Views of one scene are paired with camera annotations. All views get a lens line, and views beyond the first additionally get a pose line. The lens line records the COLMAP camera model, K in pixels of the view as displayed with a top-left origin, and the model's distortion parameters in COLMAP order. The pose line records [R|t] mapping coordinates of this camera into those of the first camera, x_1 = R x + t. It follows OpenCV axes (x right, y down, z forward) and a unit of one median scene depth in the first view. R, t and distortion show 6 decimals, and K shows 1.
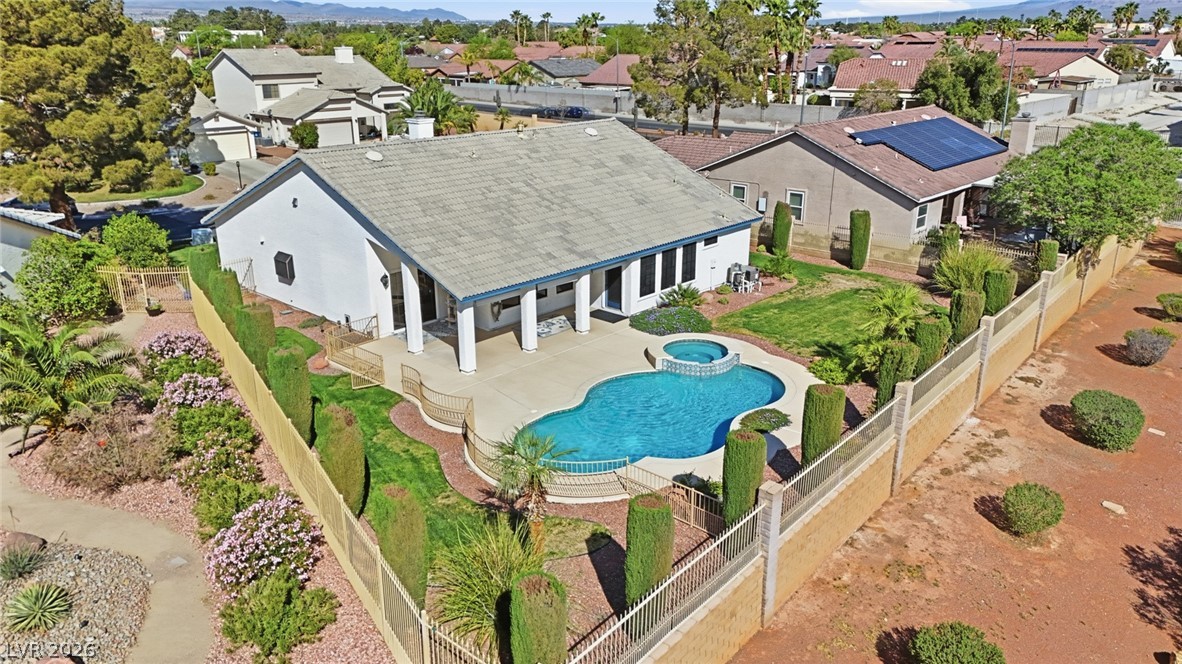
lens RADIAL K [[867.3, 0, 591.0], [0, 867.3, 332.0], [0, 0, 1]] dist [0.080510, -0.075122]
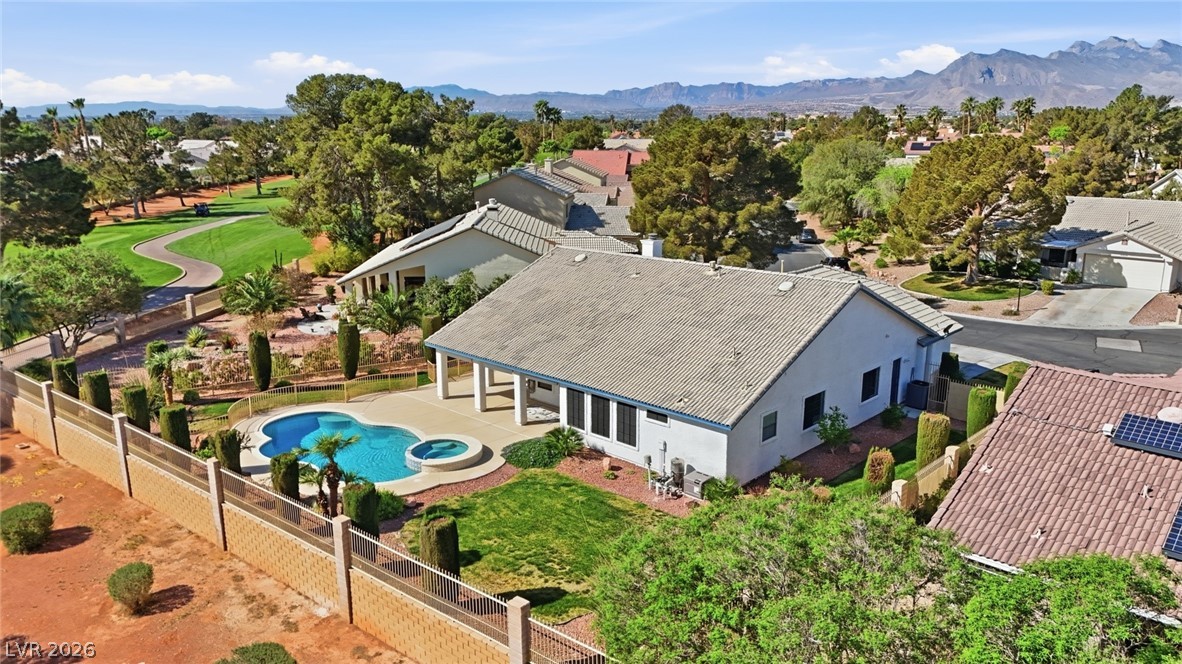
lens RADIAL K [[867.3, 0, 591.0], [0, 867.3, 332.0], [0, 0, 1]] dist [0.080510, -0.075122]
pose [[-0.004326, 0.236484, -0.971626, 1.007992], [-0.323799, 0.918957, 0.225106, -0.373661], [0.946116, 0.315585, 0.072598, 0.887690]]
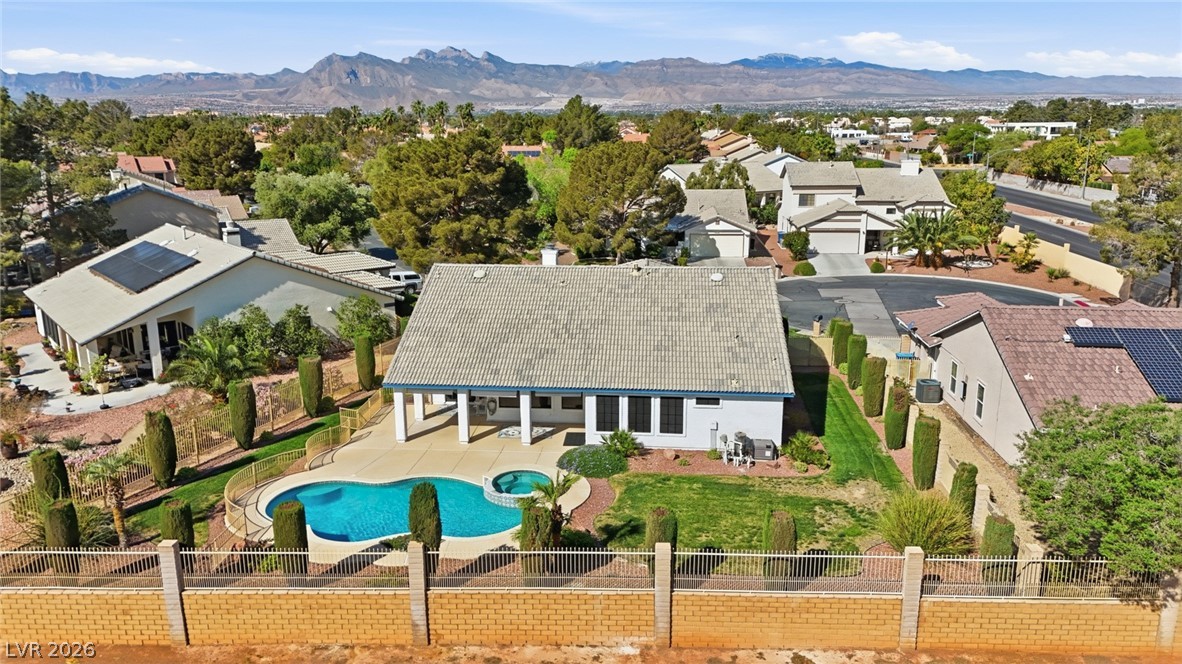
lens RADIAL K [[867.3, 0, 591.0], [0, 867.3, 332.0], [0, 0, 1]] dist [0.080510, -0.075122]
pose [[0.613546, 0.188653, -0.766793, 0.834042], [-0.254922, 0.966371, 0.033781, -0.188783], [0.747380, 0.174746, 0.641005, 0.268912]]
